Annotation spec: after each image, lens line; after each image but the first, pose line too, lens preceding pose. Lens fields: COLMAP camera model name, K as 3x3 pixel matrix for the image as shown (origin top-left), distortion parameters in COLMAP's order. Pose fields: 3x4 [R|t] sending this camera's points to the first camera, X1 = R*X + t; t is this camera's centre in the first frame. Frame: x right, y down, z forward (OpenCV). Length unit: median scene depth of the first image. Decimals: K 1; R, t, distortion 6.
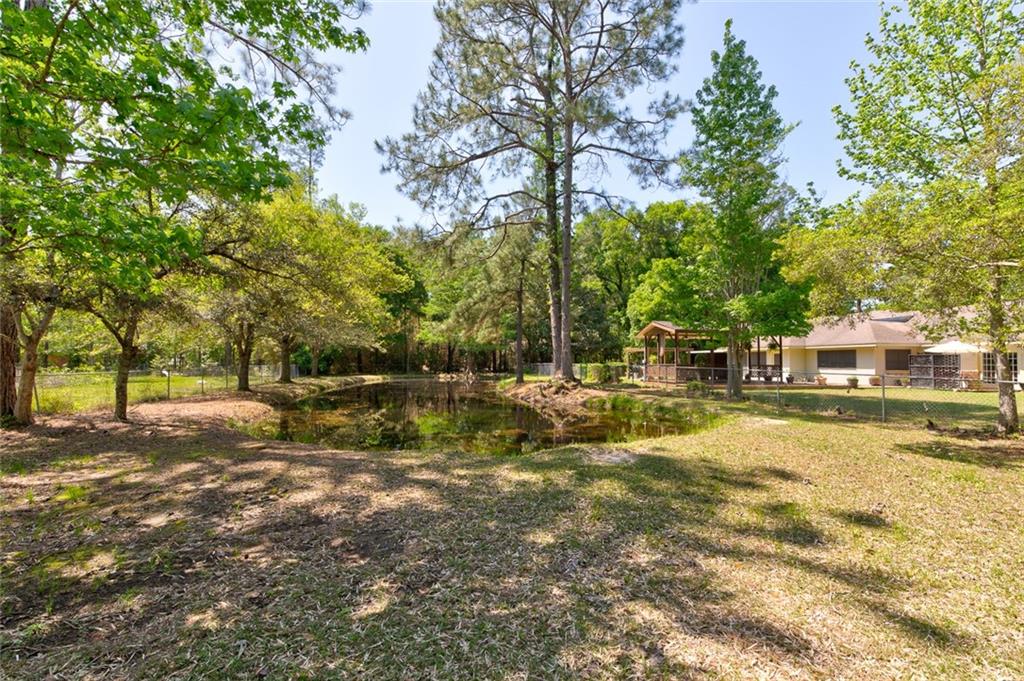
lens RADIAL K [[453.0, 0, 506.8], [0, 453.0, 336.9], [0, 0, 1]] dist [-0.000625, -0.000364]
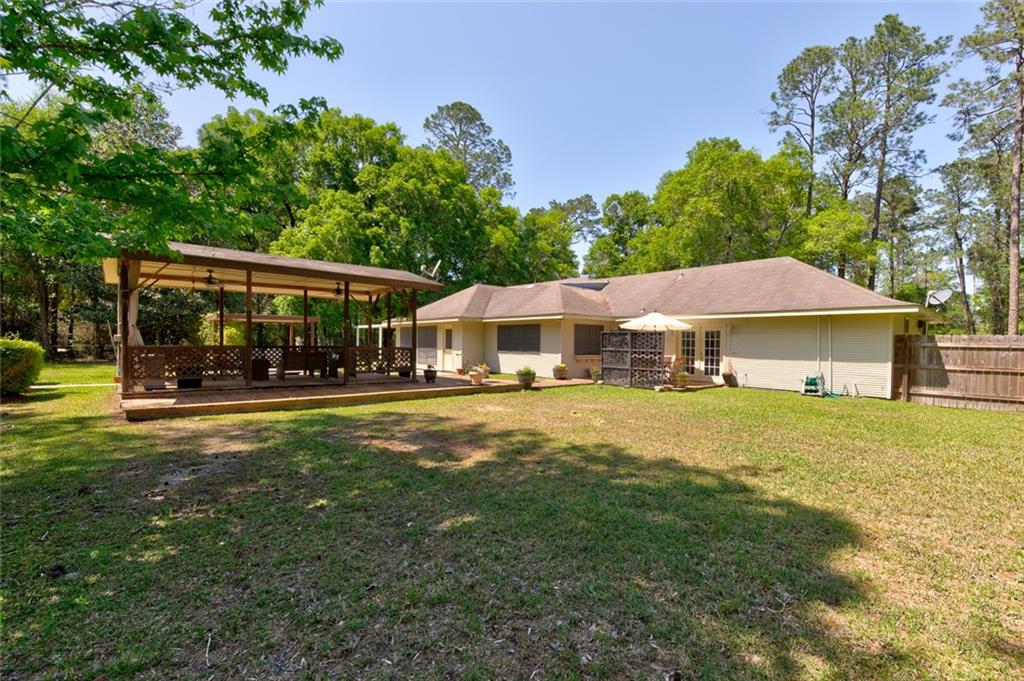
lens RADIAL K [[453.0, 0, 506.8], [0, 453.0, 336.9], [0, 0, 1]] dist [-0.000625, -0.000364]
pose [[0.863299, 0.011265, 0.504566, 0.440292], [-0.036738, 0.998501, 0.040565, 0.025223], [-0.503353, -0.053556, 0.862419, 0.505477]]
